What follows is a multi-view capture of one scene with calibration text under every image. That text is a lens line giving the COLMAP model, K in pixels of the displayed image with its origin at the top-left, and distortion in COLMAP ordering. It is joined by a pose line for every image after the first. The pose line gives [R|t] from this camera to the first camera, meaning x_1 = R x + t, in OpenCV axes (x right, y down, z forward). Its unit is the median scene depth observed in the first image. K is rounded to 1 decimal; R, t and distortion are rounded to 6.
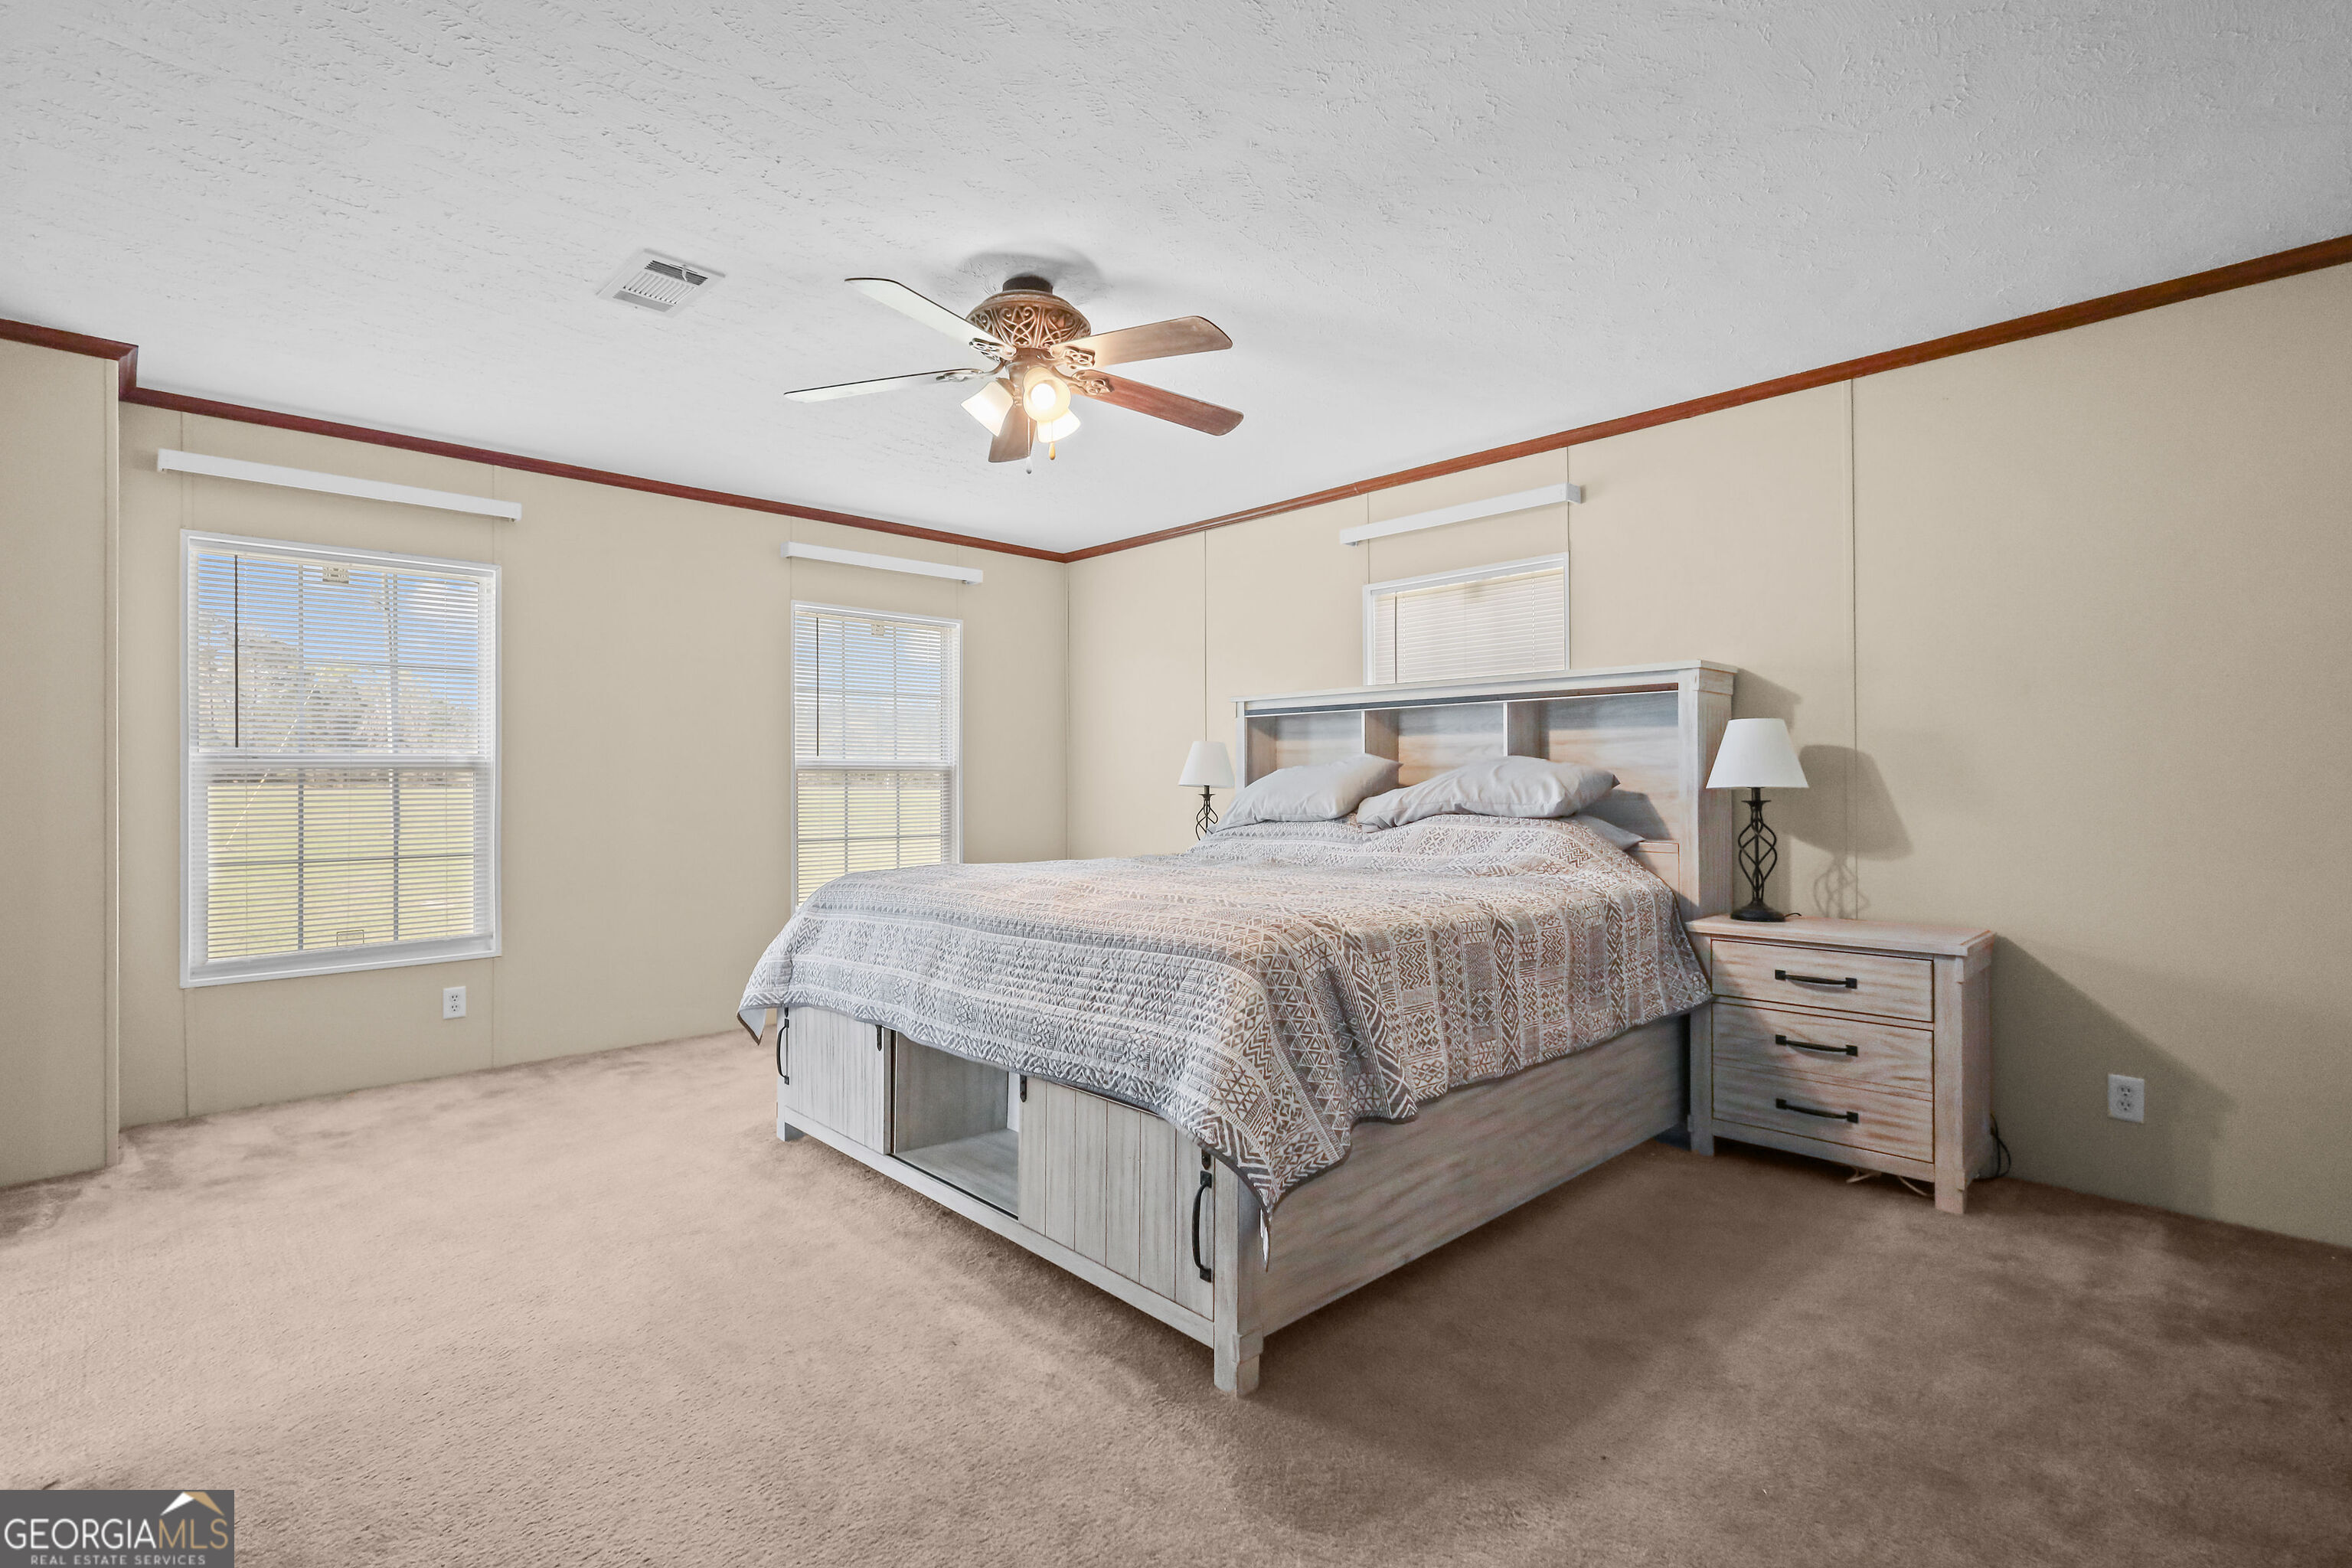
lens RADIAL K [[1095.1, 0, 1179.0], [0, 1095.1, 778.6], [0, 0, 1]] dist [0.004255, 0.000188]
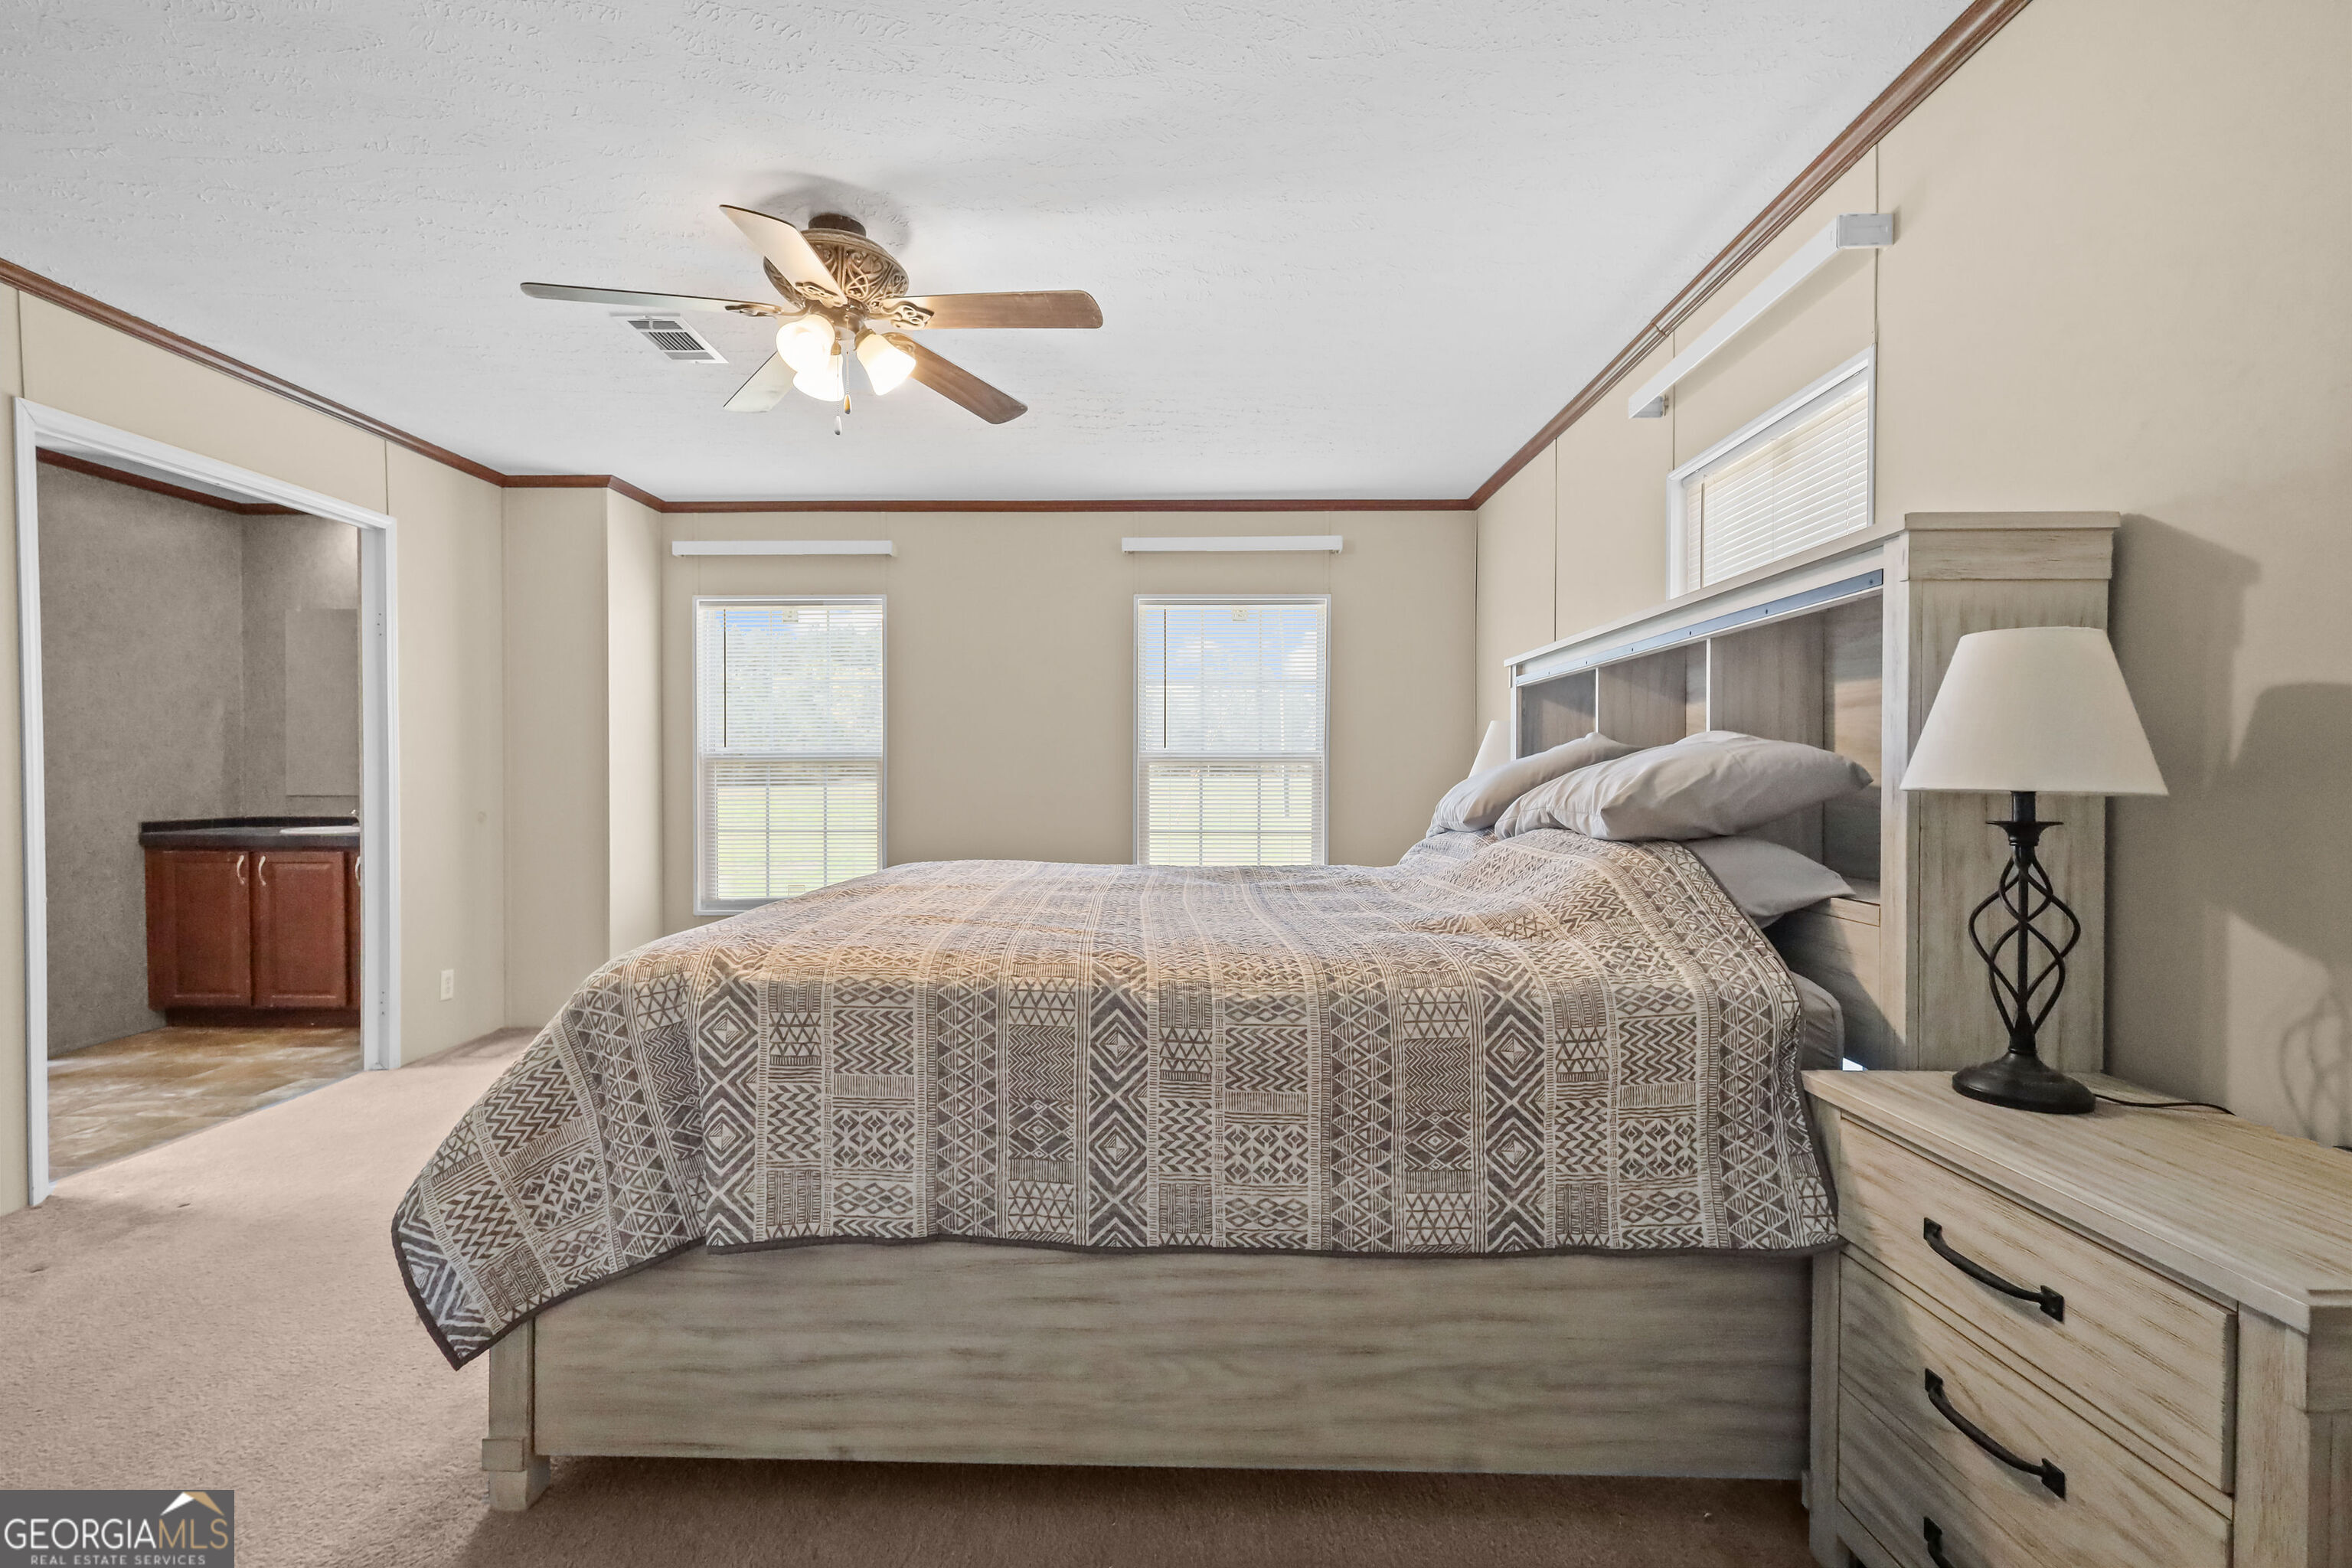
lens RADIAL K [[1095.1, 0, 1174.5], [0, 1095.1, 788.3], [0, 0, 1]] dist [0.004255, 0.000188]
pose [[0.708999, 0.012411, -0.705100, 0.651568], [-0.000533, 0.999854, 0.017063, -0.000305], [0.705209, -0.011722, 0.708903, 0.503810]]
